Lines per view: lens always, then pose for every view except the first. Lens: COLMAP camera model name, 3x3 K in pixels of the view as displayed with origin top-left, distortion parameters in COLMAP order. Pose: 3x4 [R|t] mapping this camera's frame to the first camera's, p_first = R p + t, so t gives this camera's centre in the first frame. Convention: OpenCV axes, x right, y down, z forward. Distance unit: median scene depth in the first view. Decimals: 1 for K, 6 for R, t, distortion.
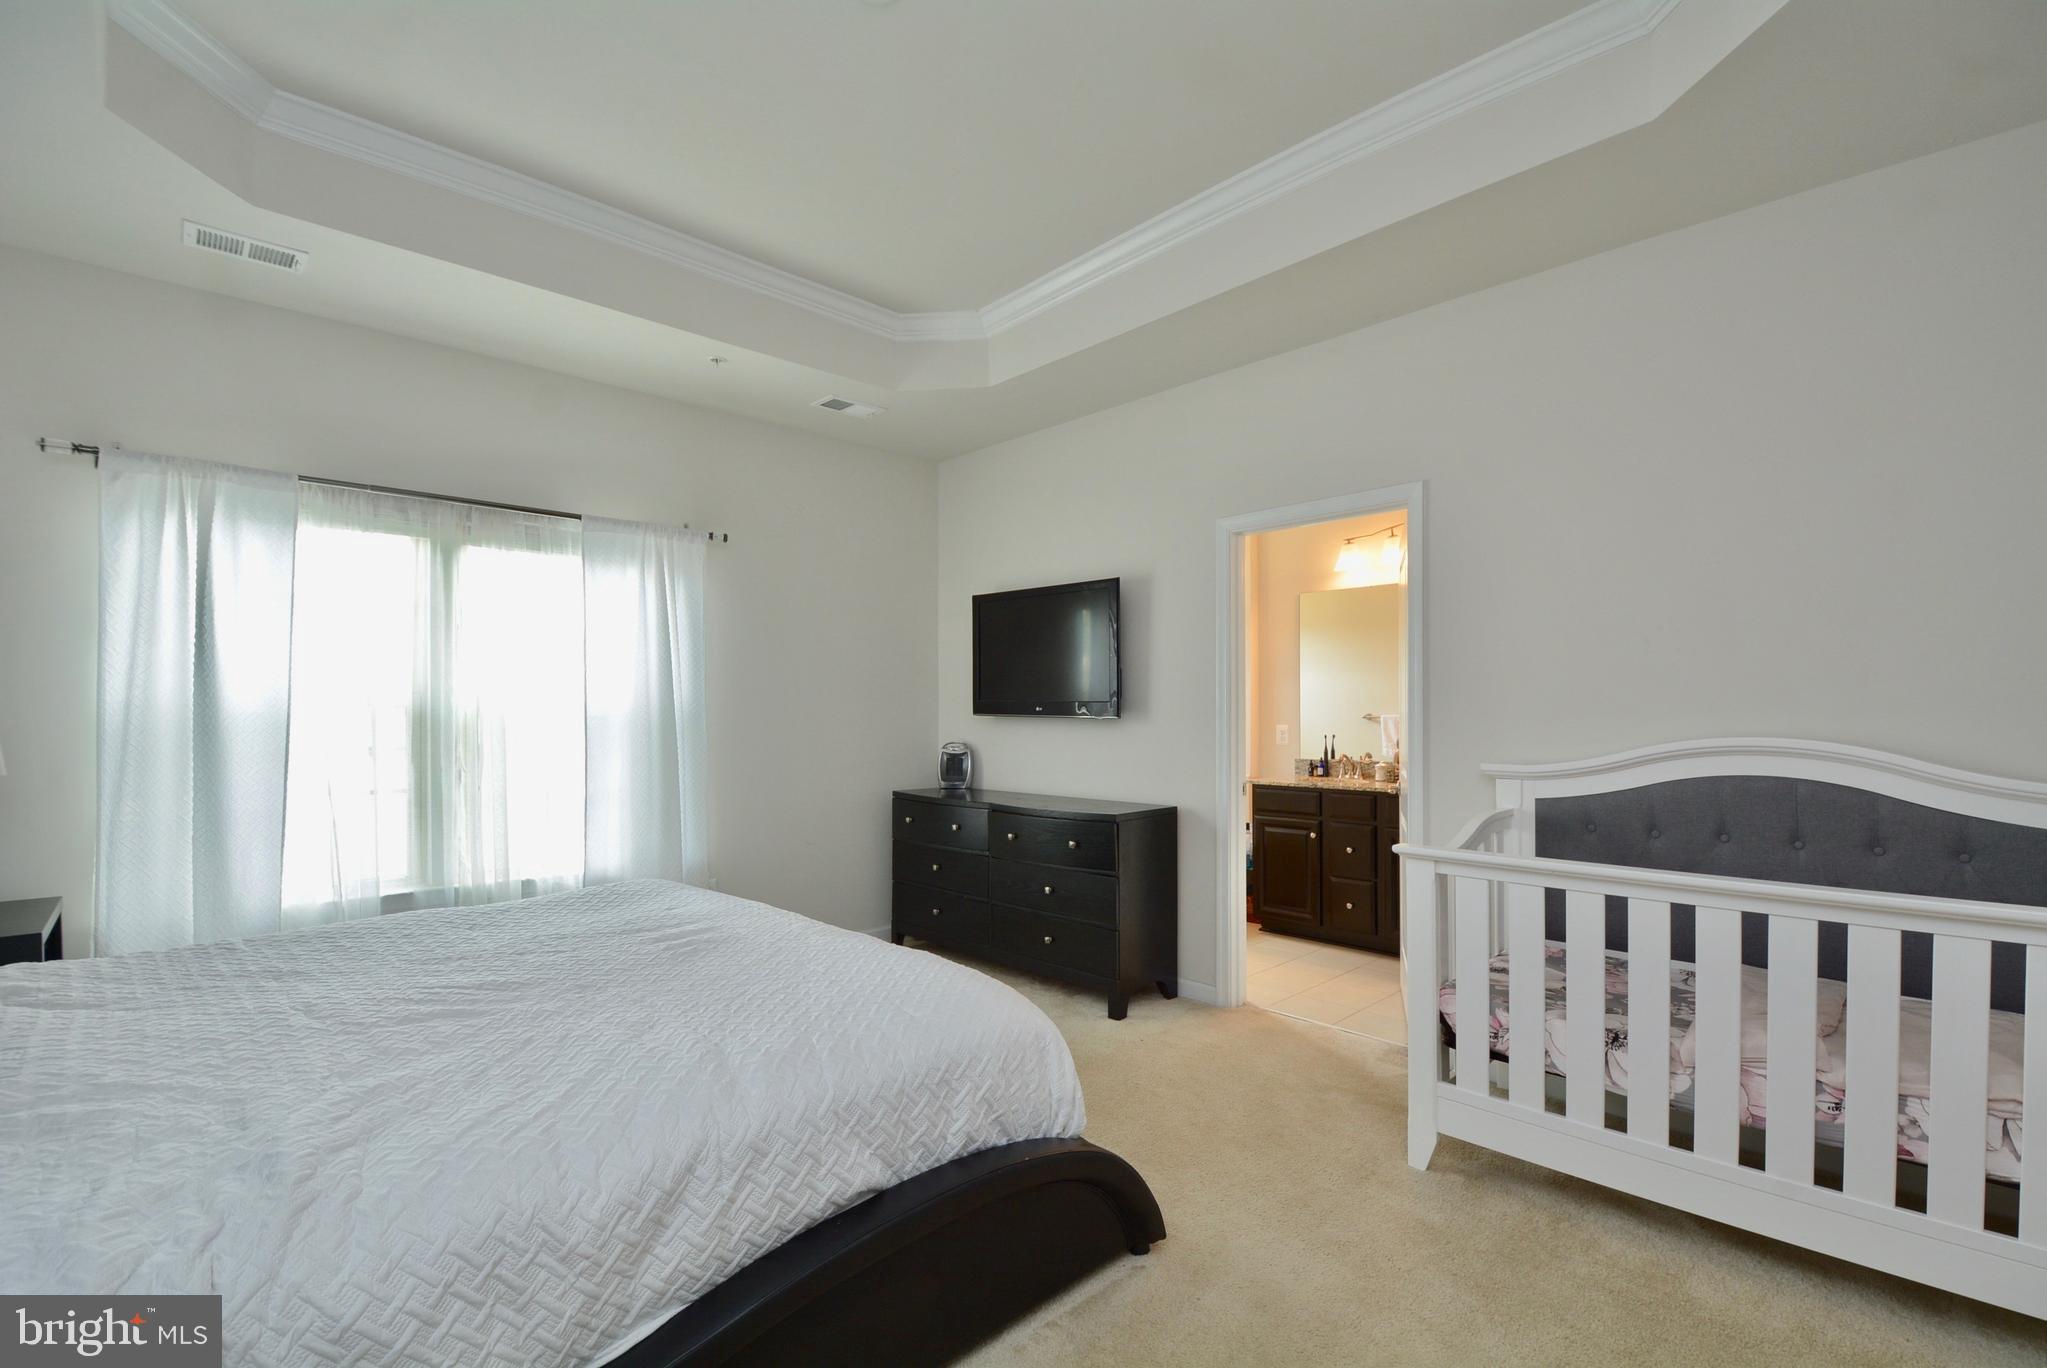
lens RADIAL K [[909.0, 0, 1042.2], [0, 909.0, 714.4], [0, 0, 1]] dist [-0.016861, -0.000117]
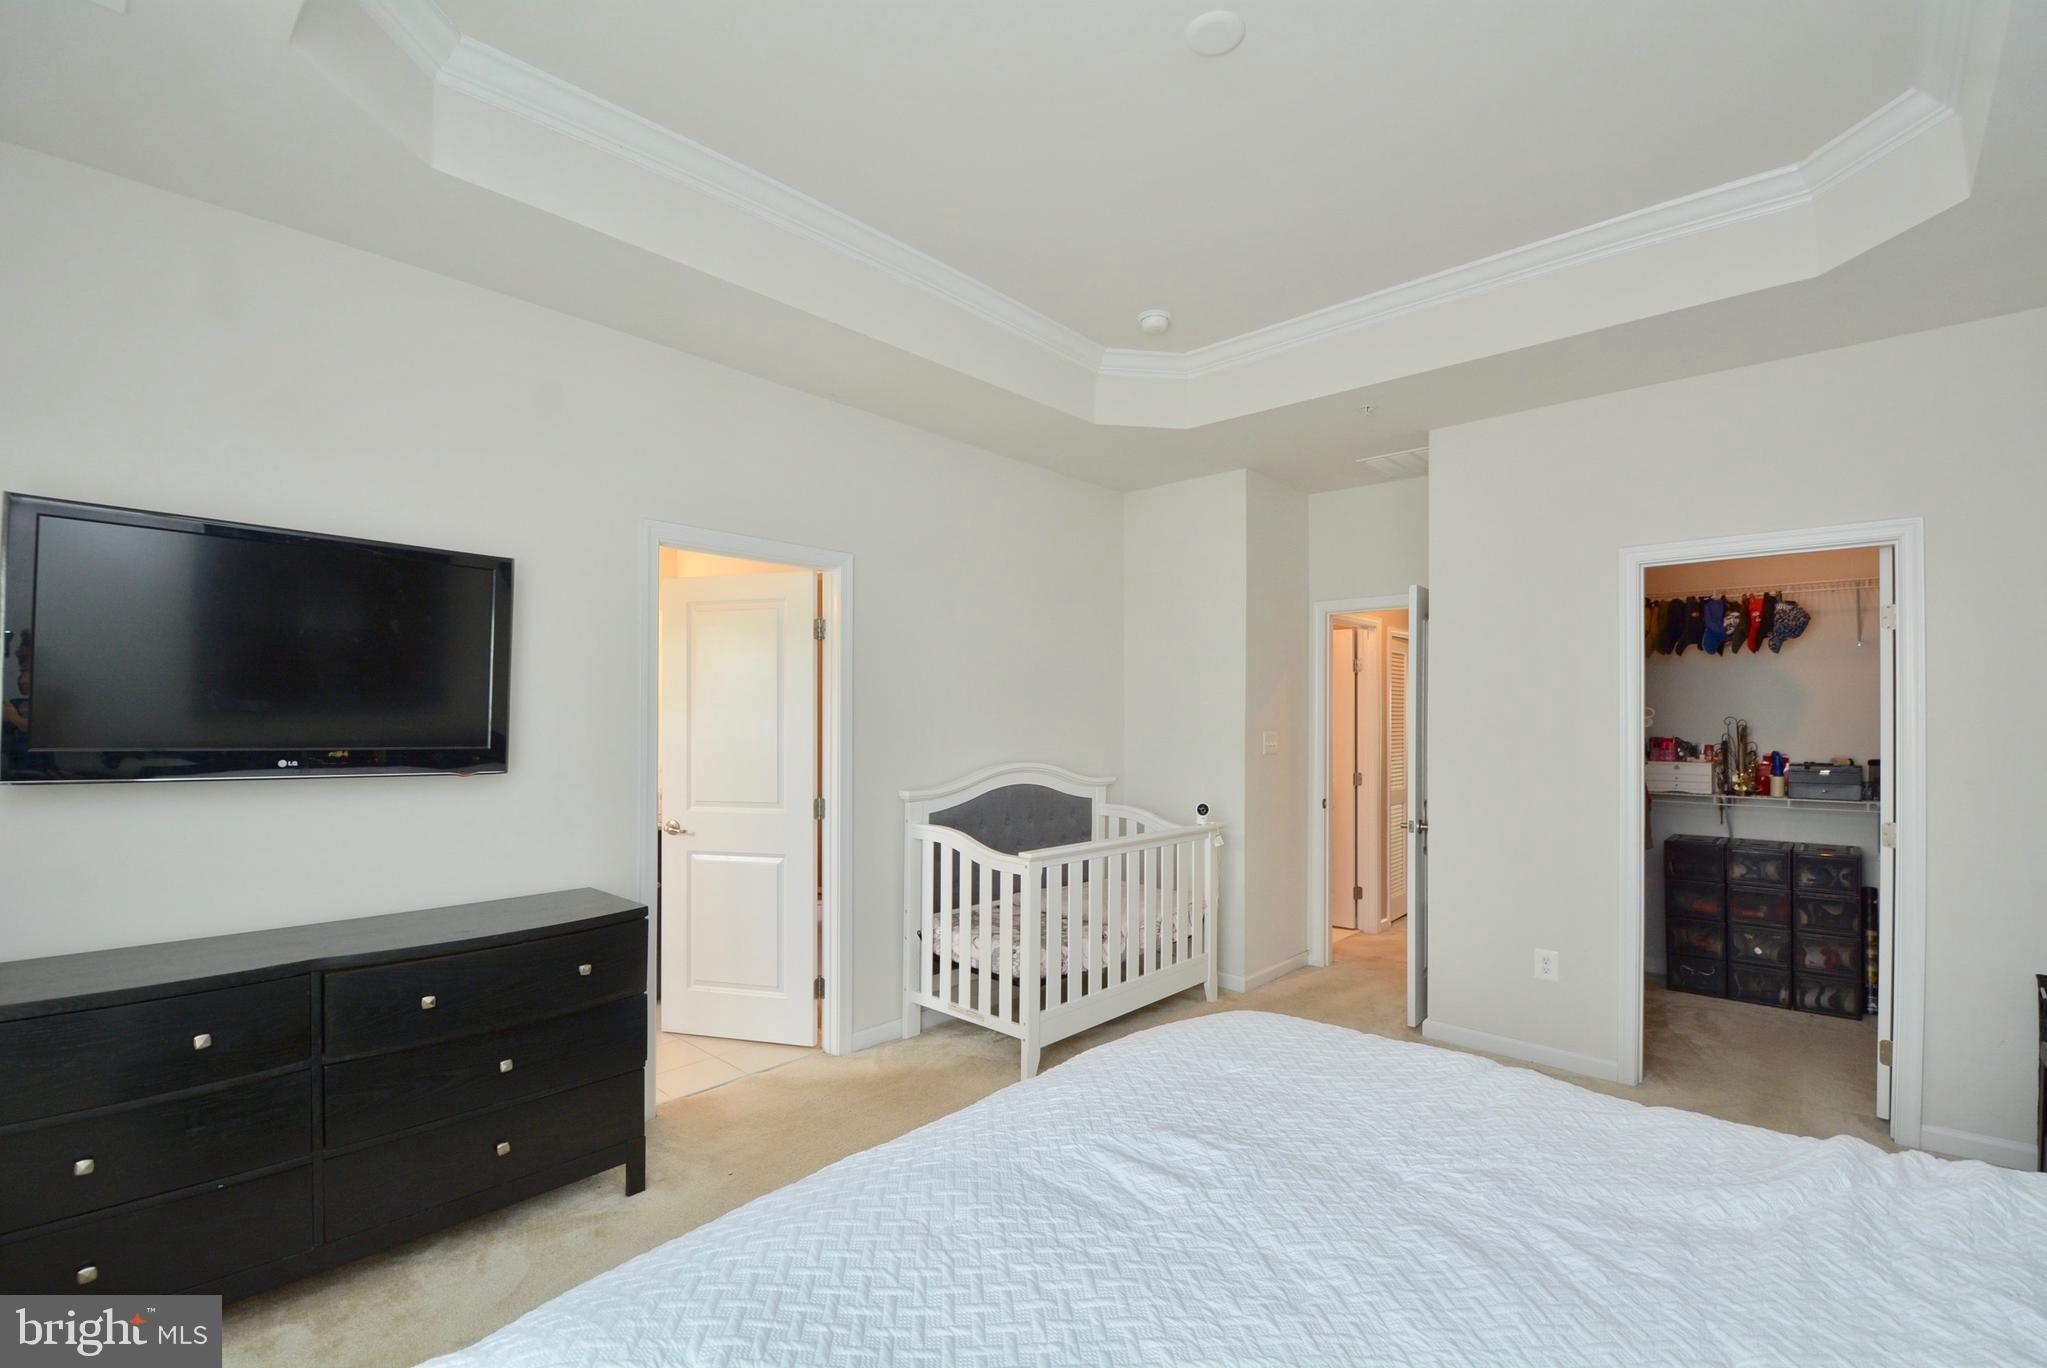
lens RADIAL K [[909.0, 0, 1042.2], [0, 909.0, 714.4], [0, 0, 1]] dist [-0.016861, -0.000117]
pose [[-0.054296, 0.007139, 0.998499, -0.724664], [0.005588, 0.999961, -0.006846, -0.036801], [-0.998509, 0.005208, -0.054334, 0.804192]]
